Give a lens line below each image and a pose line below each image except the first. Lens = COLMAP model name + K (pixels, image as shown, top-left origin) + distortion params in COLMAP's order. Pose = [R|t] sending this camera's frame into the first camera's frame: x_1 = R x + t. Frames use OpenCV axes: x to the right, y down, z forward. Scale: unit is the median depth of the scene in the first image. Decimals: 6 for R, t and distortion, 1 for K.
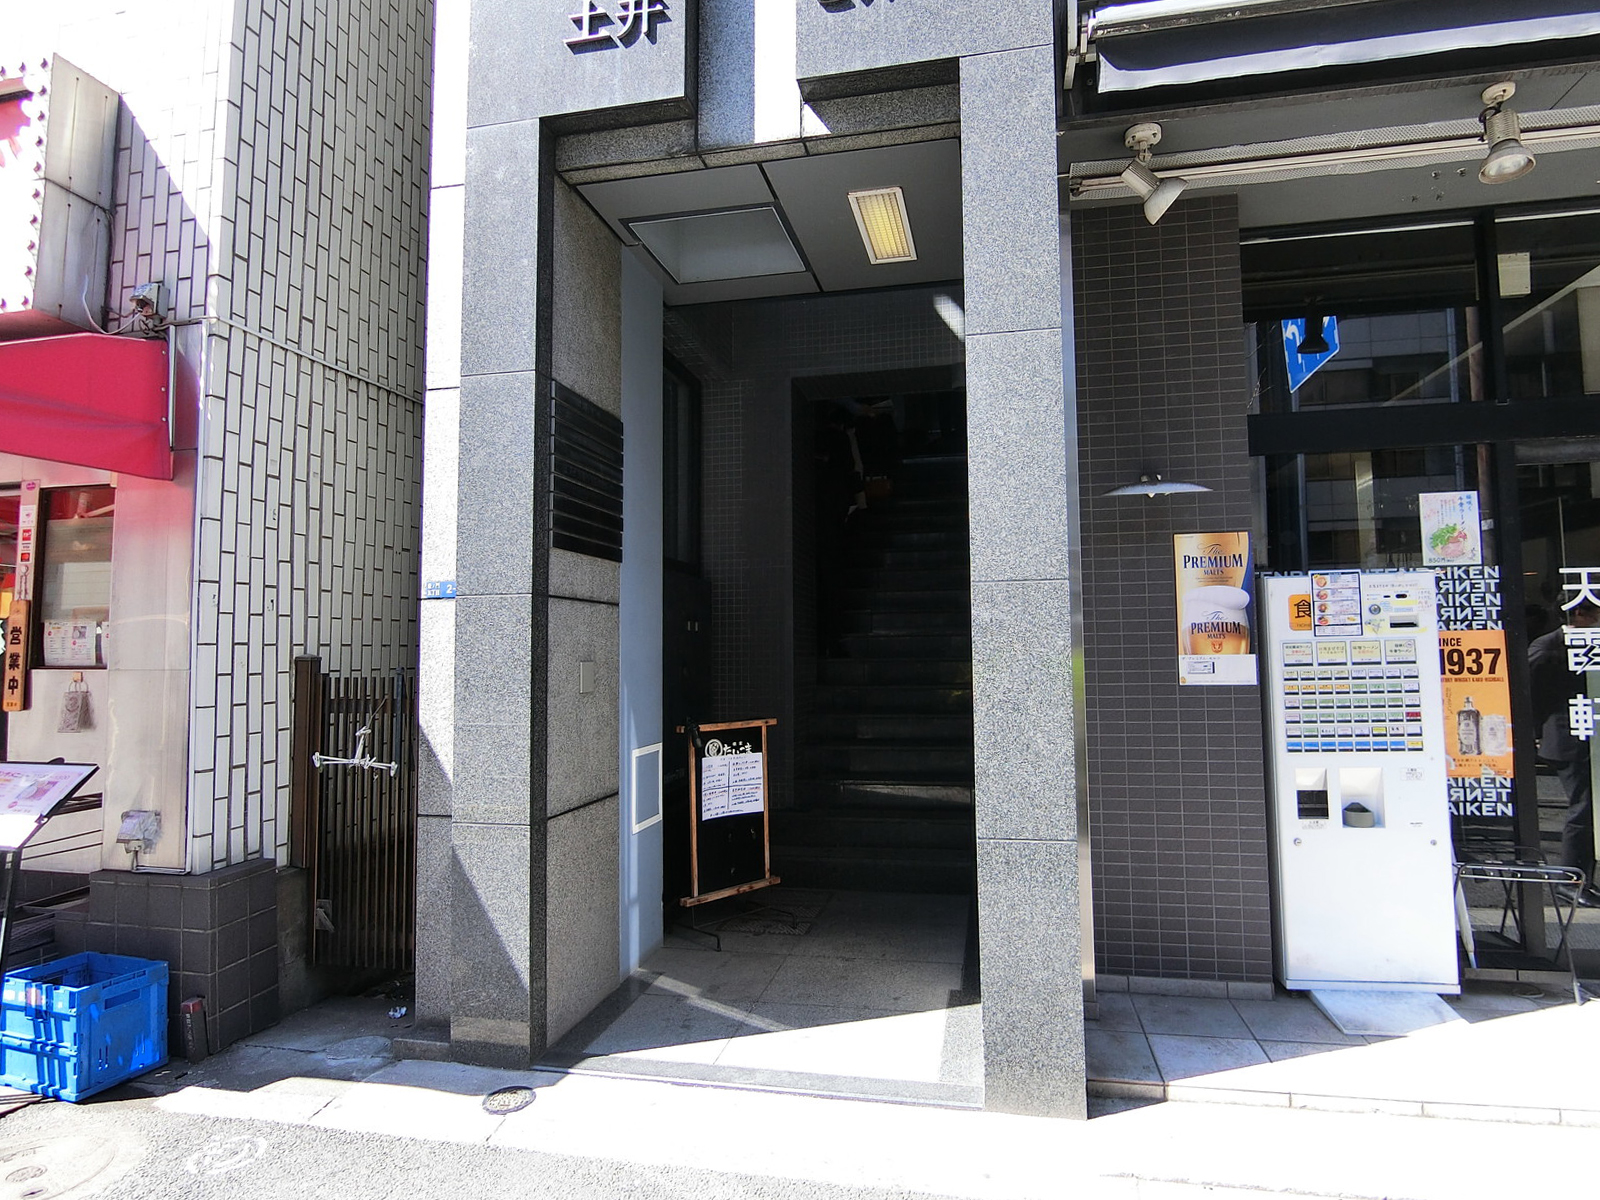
lens RADIAL K [[895.0, 0, 804.3], [0, 895.0, 600.0], [0, 0, 1]] dist [-0.007270, 0.000491]
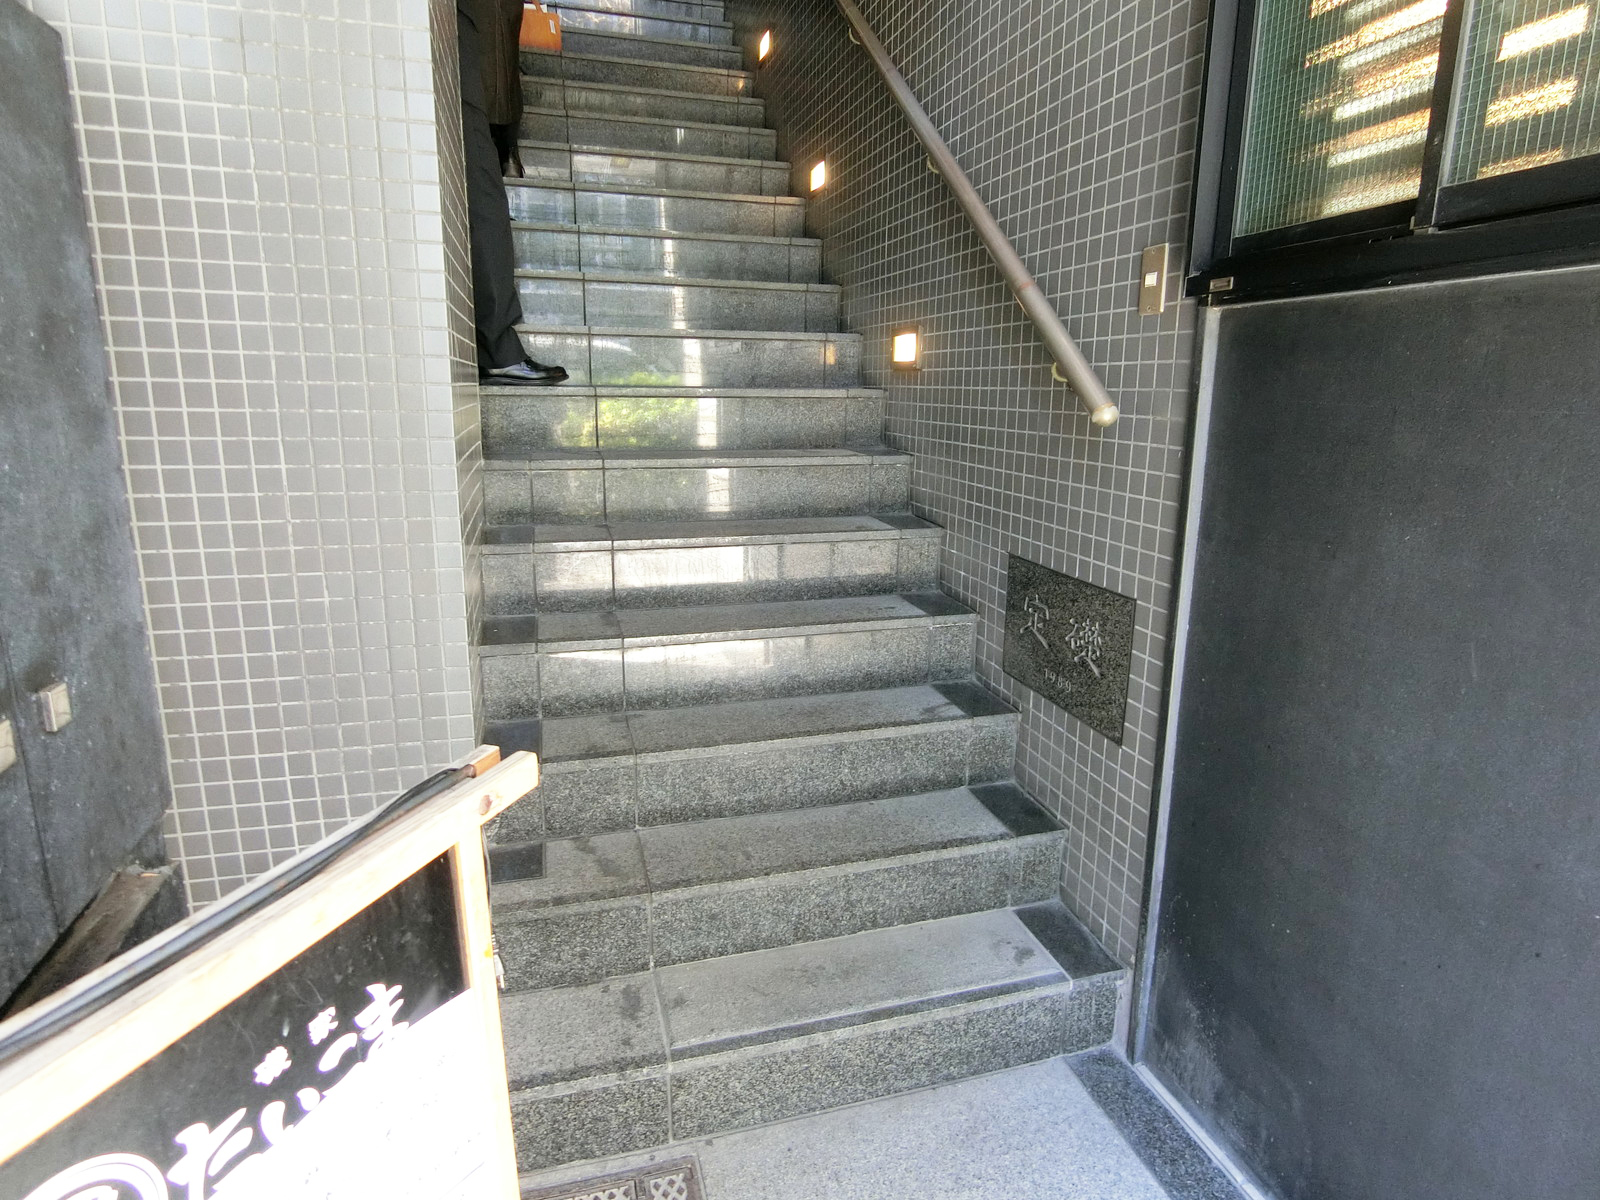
lens RADIAL K [[895.0, 0, 800.5], [0, 895.0, 594.6], [0, 0, 1]] dist [-0.007270, 0.000491]
pose [[0.887120, -0.079440, 0.454651, -0.062433], [-0.053151, 0.960938, 0.271612, 0.054114], [-0.458468, -0.265118, 0.848245, 0.860149]]
